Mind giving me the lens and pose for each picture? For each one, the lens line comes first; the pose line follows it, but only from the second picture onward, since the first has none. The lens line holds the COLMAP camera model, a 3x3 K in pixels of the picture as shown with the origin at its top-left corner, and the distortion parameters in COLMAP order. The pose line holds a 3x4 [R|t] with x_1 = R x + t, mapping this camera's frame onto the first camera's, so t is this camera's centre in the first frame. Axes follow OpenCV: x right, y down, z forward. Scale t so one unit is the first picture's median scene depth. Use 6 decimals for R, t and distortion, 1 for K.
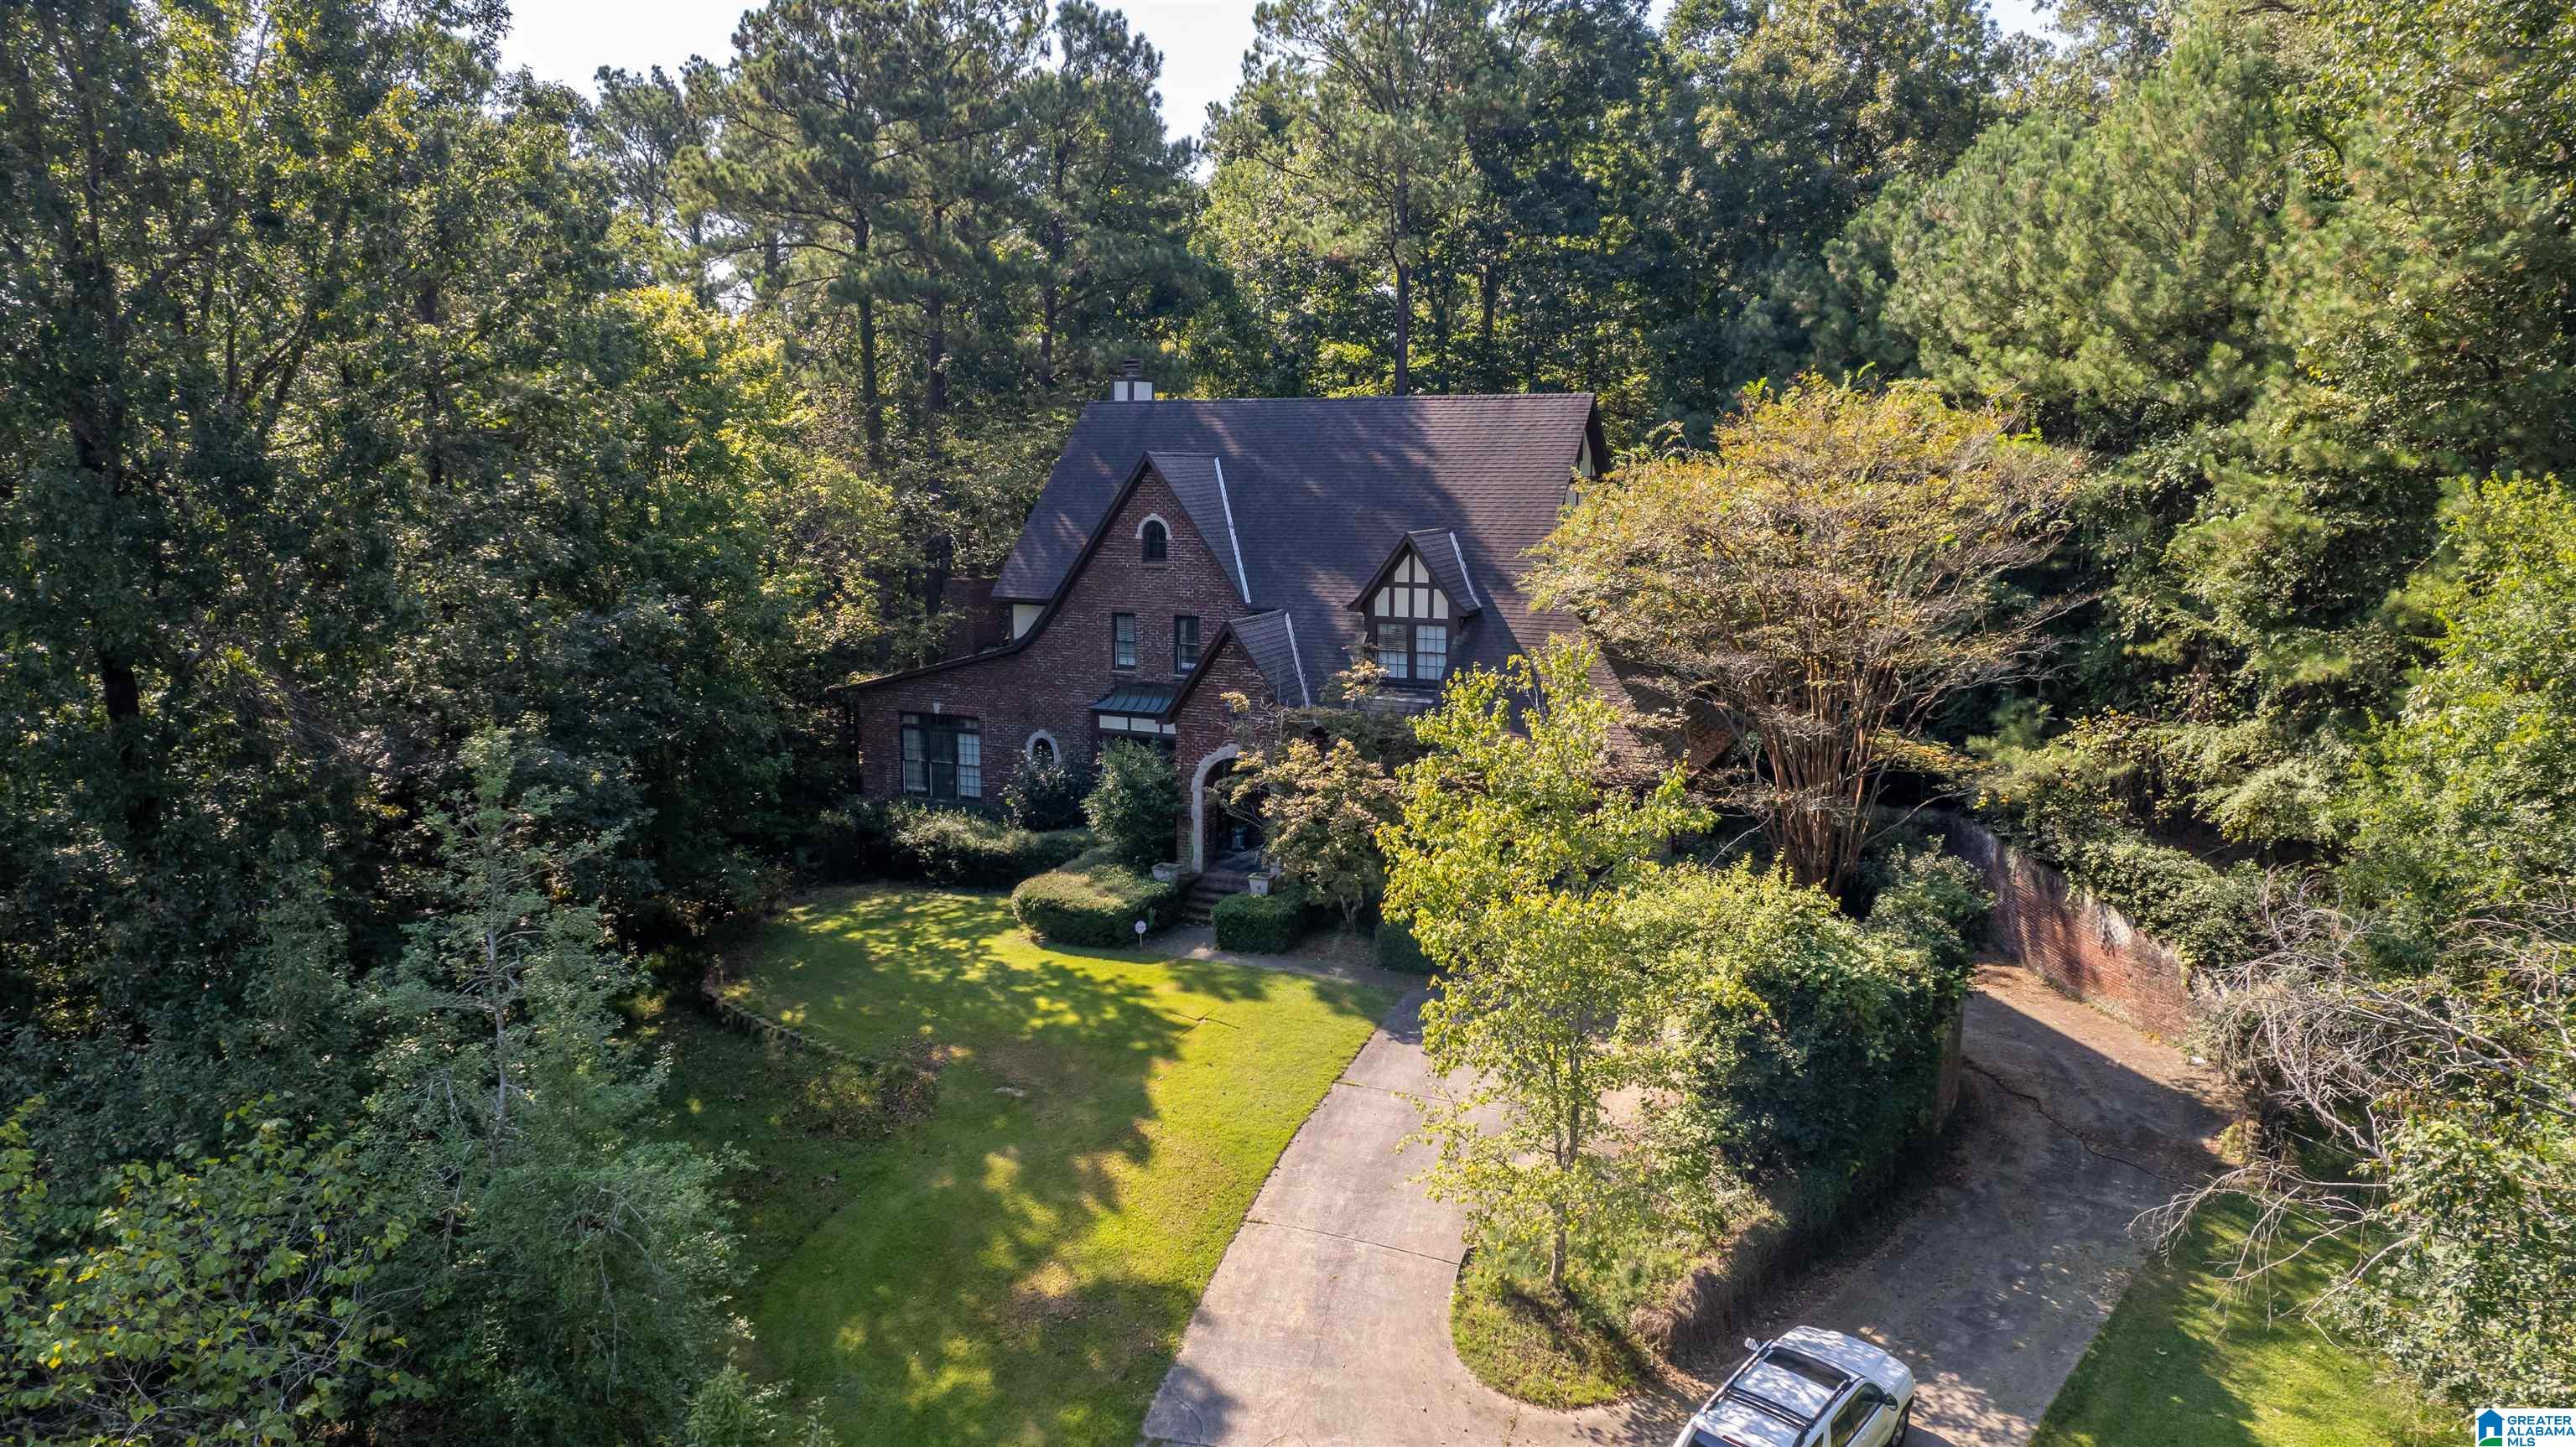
lens RADIAL K [[1764.9, 0, 1184.9], [0, 1764.9, 758.2], [0, 0, 1]] dist [-0.031501, 0.001748]
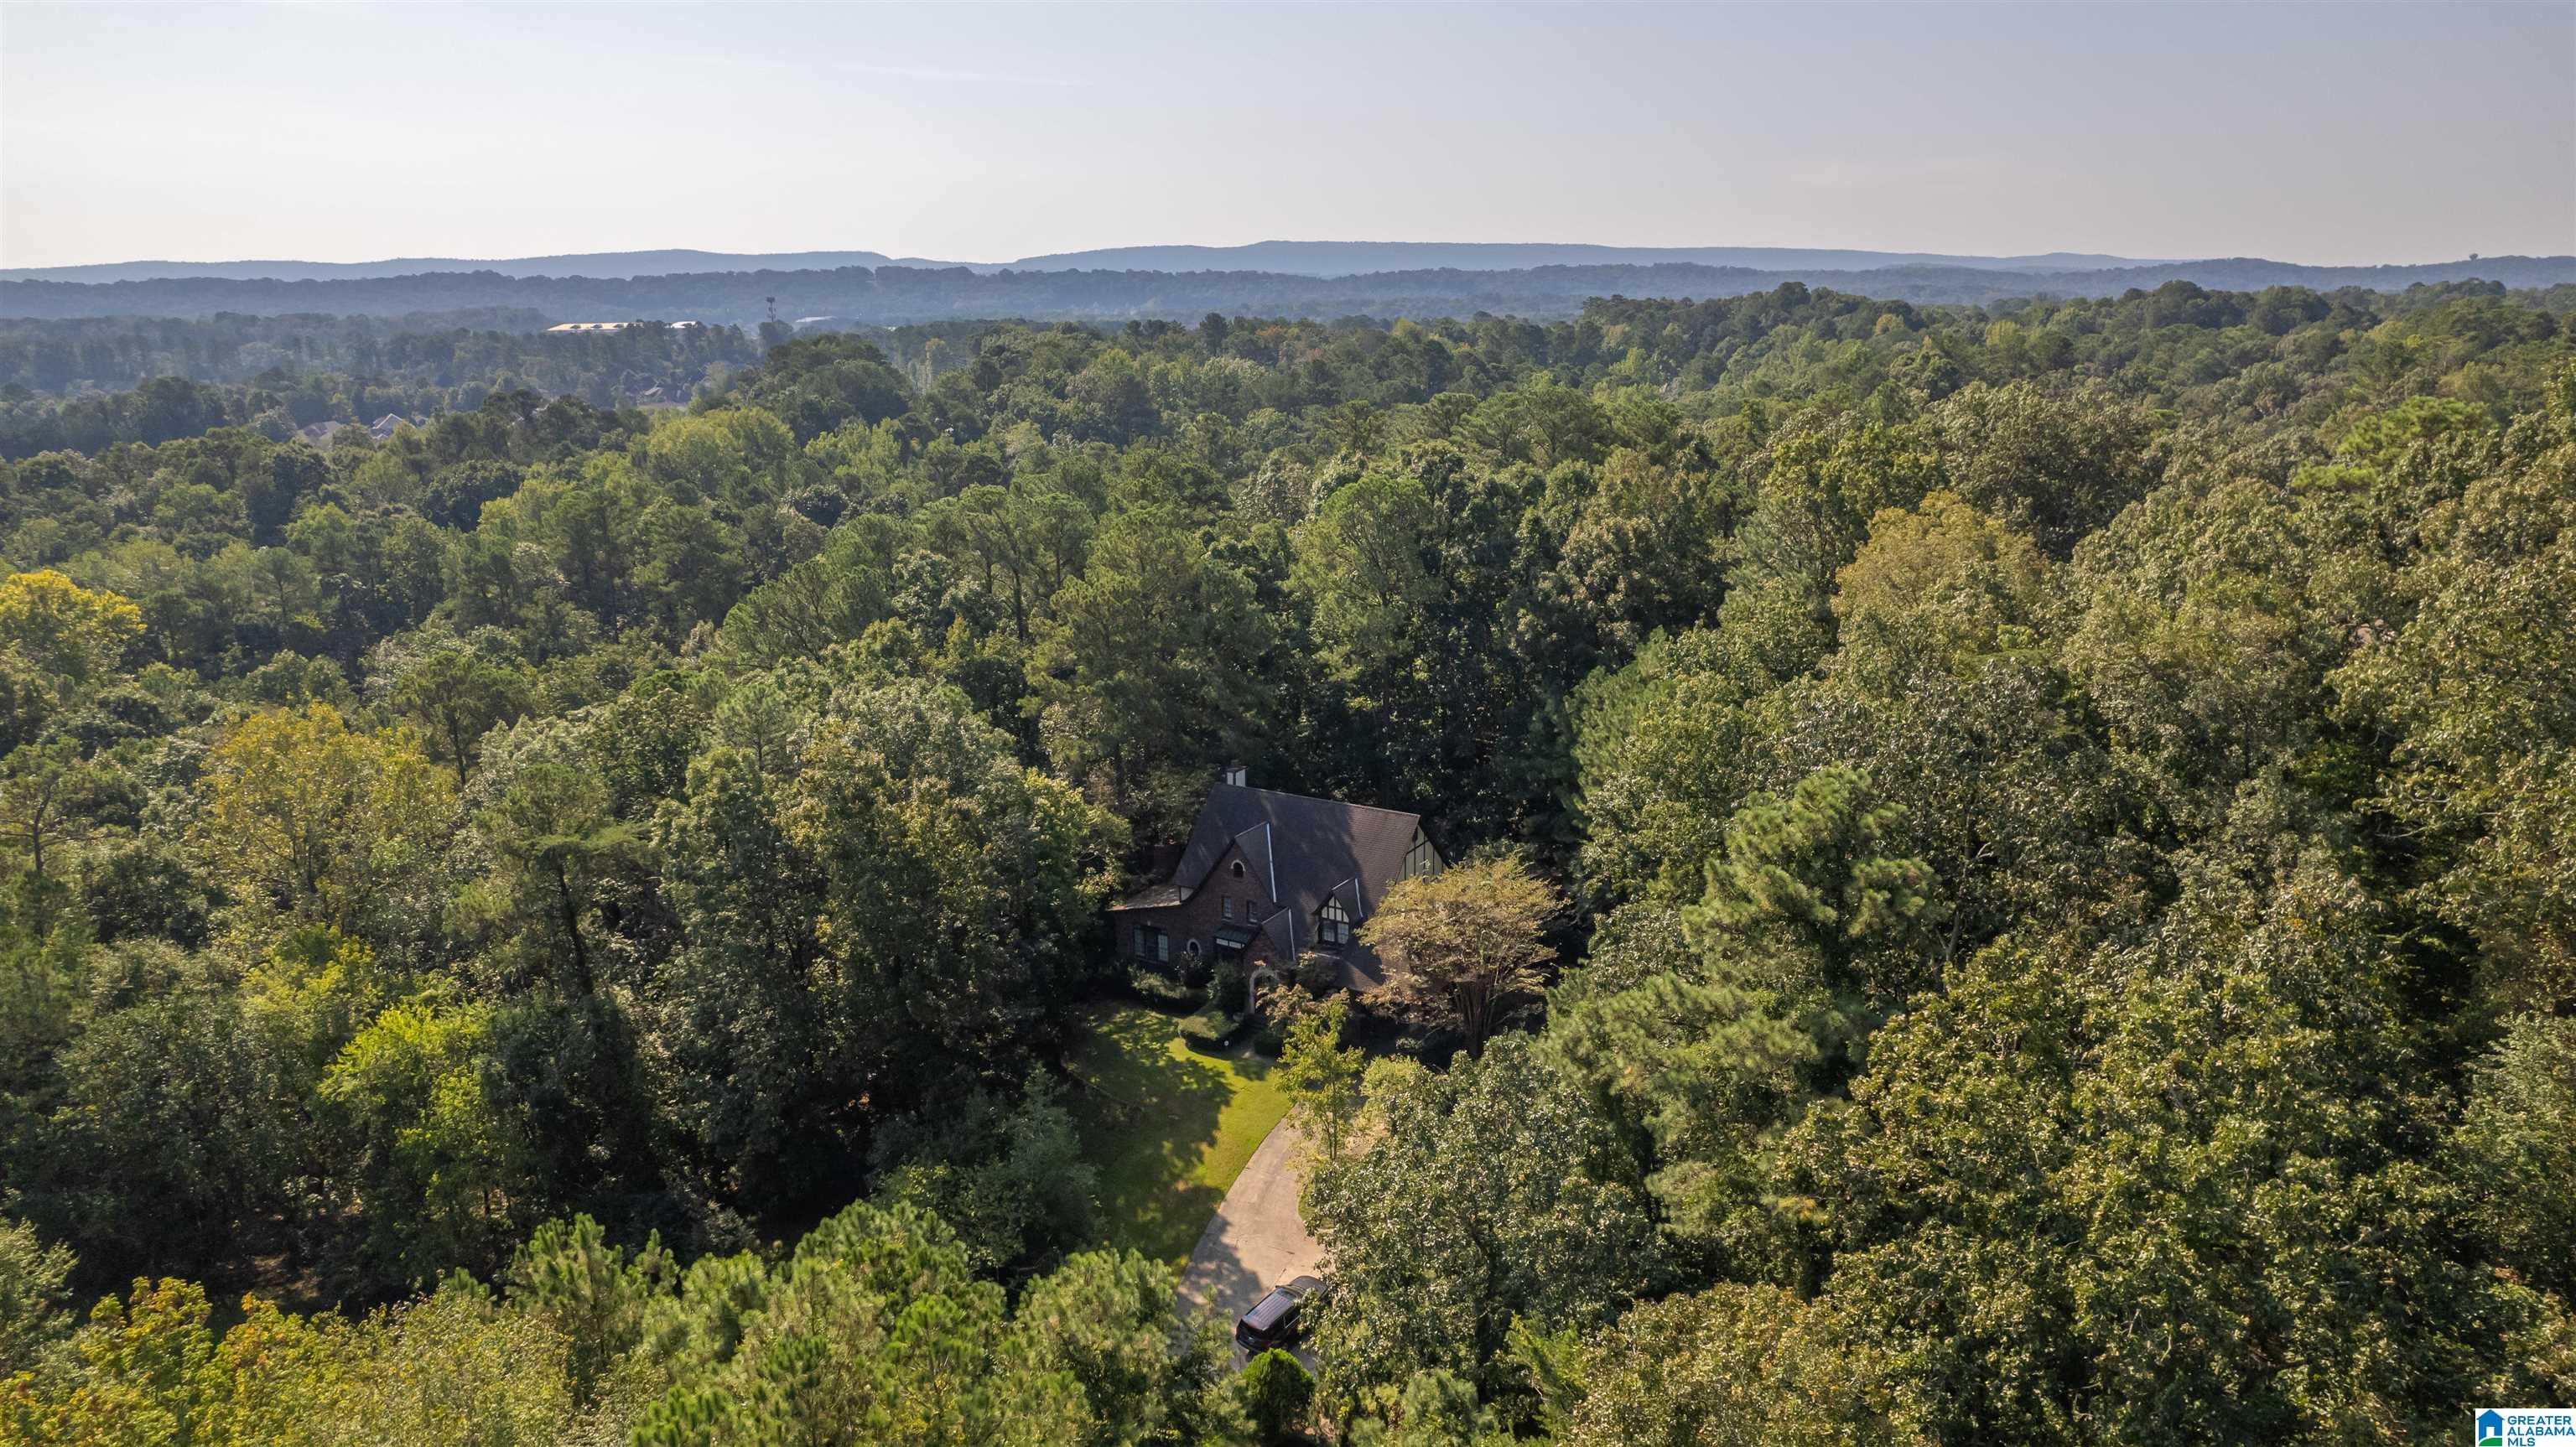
lens RADIAL K [[1764.9, 0, 1293.8], [0, 1764.9, 700.0], [0, 0, 1]] dist [-0.031501, 0.001748]
pose [[0.997688, 0.006157, -0.067683, 0.236479], [-0.001629, 0.997768, 0.066749, -0.555314], [0.067943, -0.066484, 0.995472, -1.472101]]
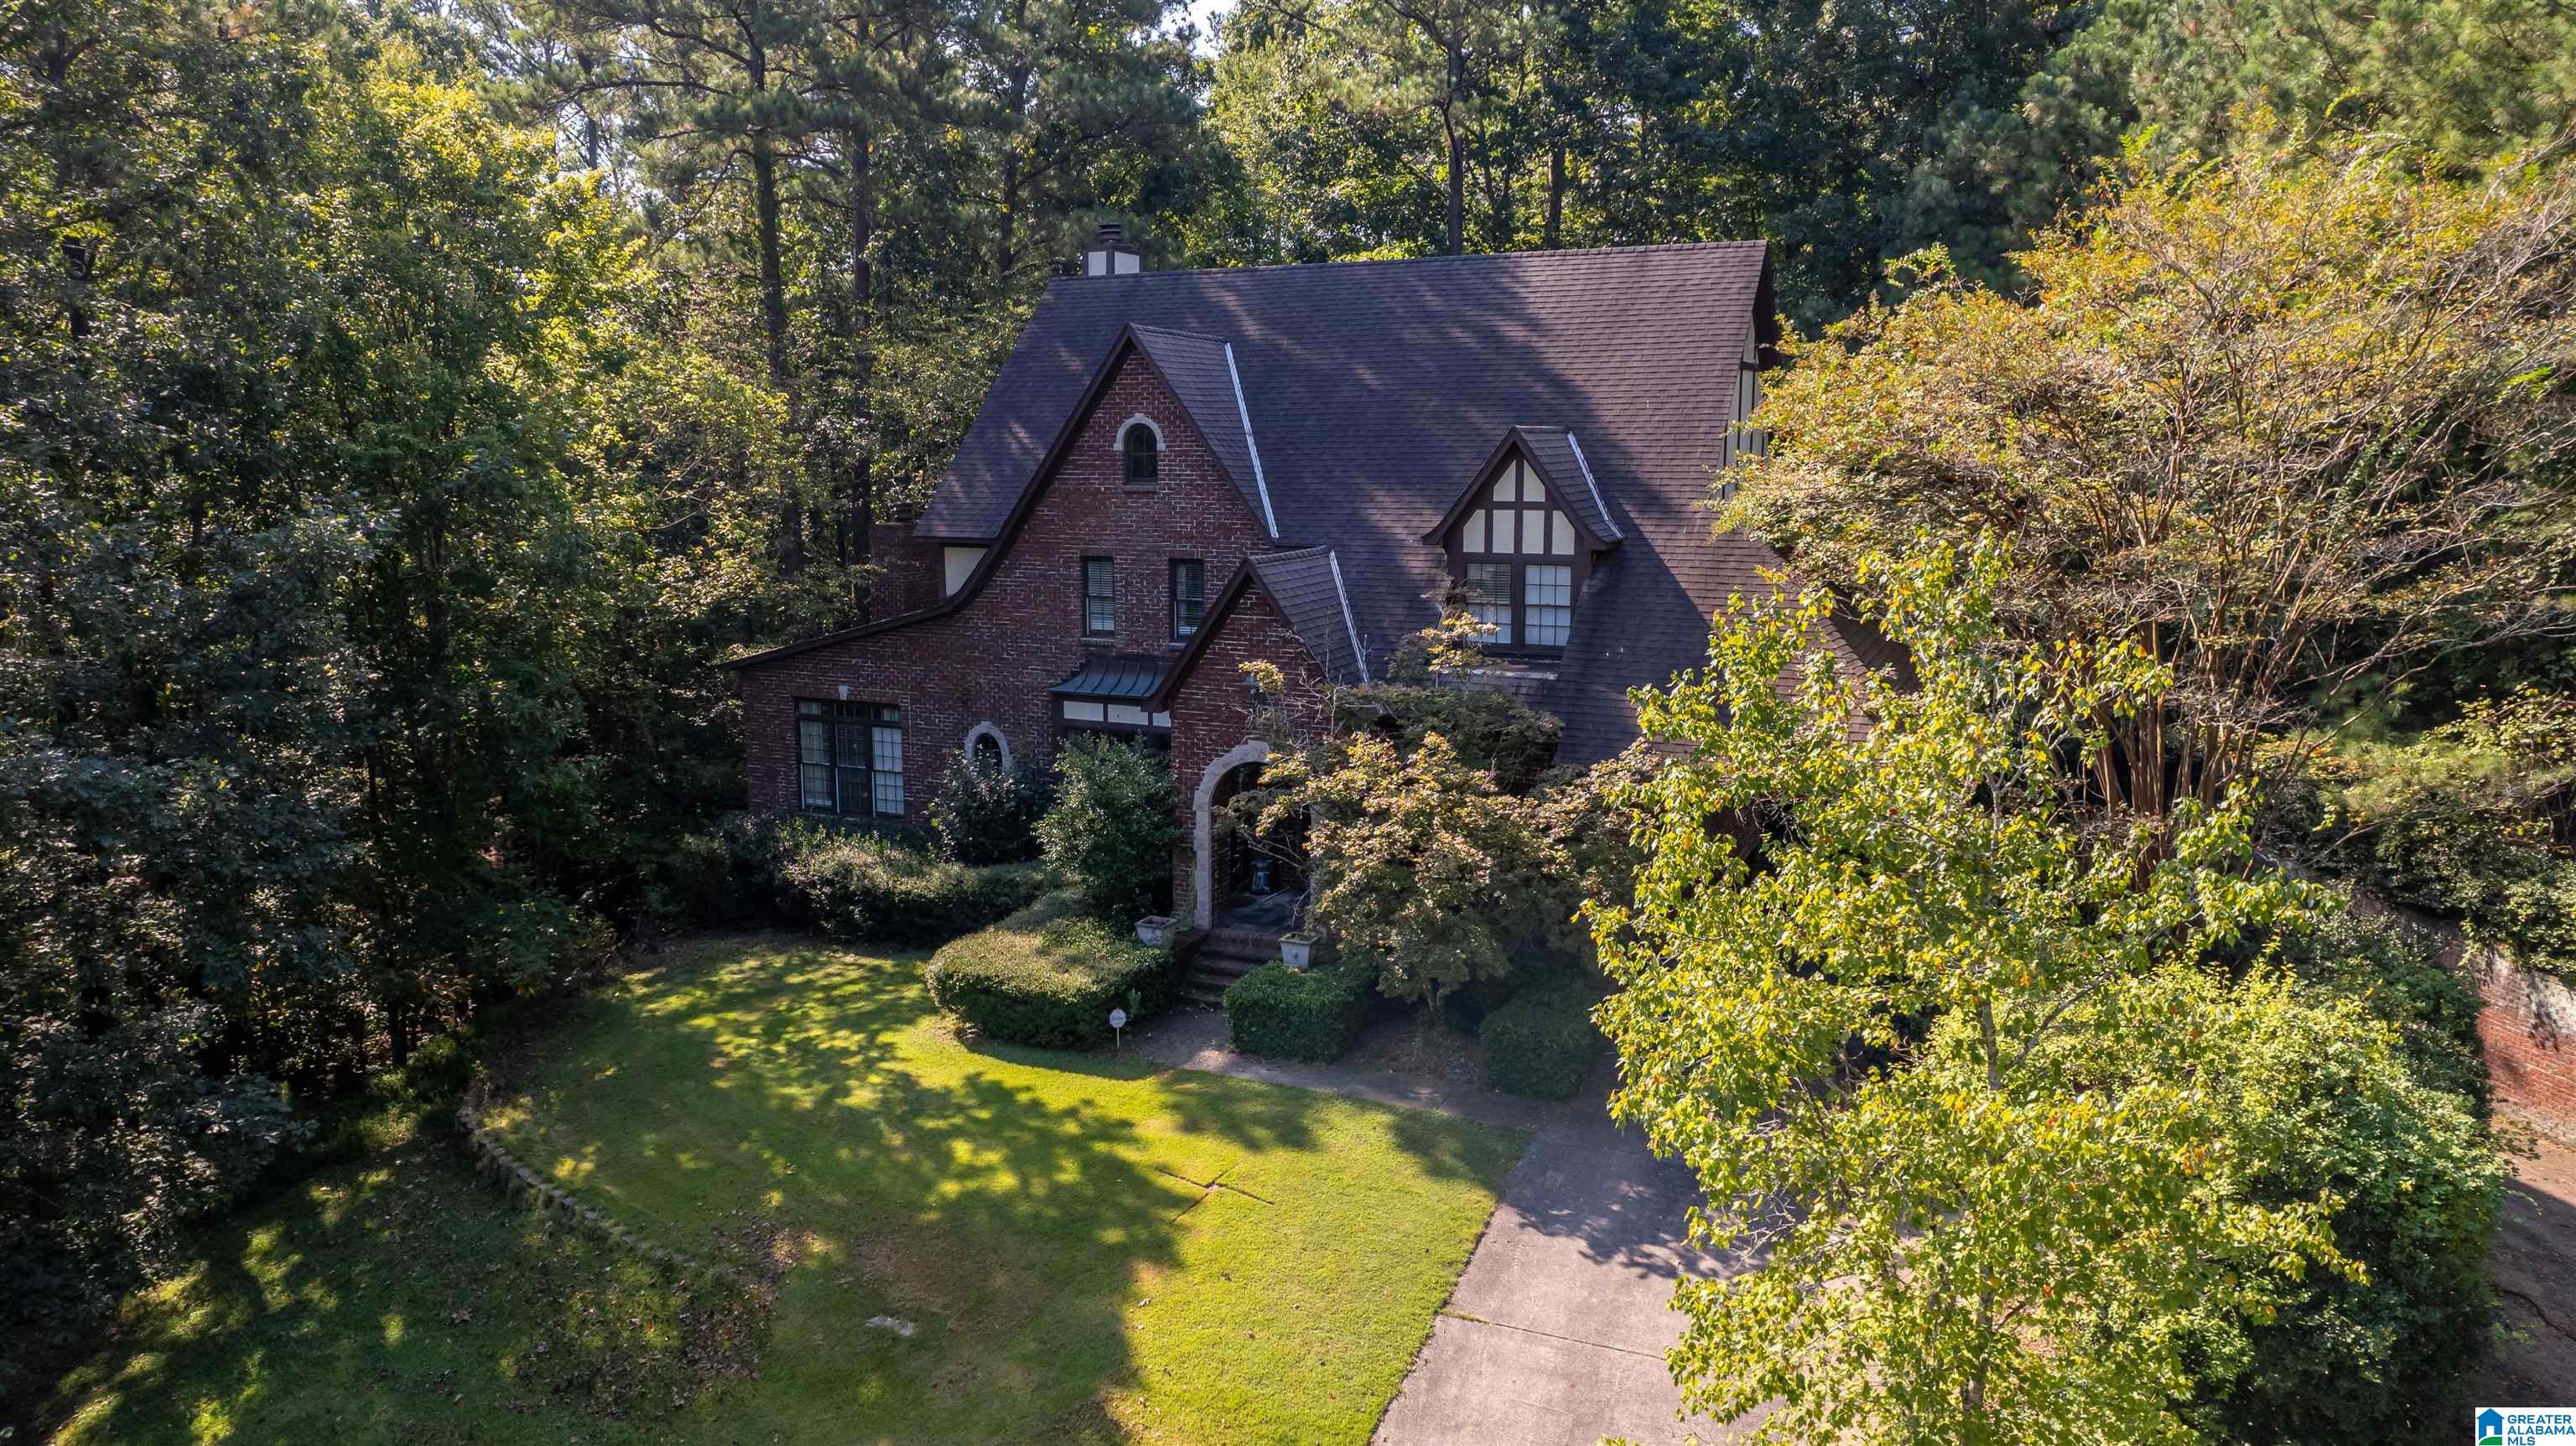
lens RADIAL K [[1764.8, 0, 1200.6], [0, 1764.8, 736.5], [0, 0, 1]] dist [-0.031501, 0.001748]
pose [[0.999951, -0.002235, 0.009645, -0.000540], [0.002330, 0.999948, -0.009918, -0.003154], [-0.009623, 0.009940, 0.999904, 0.321771]]
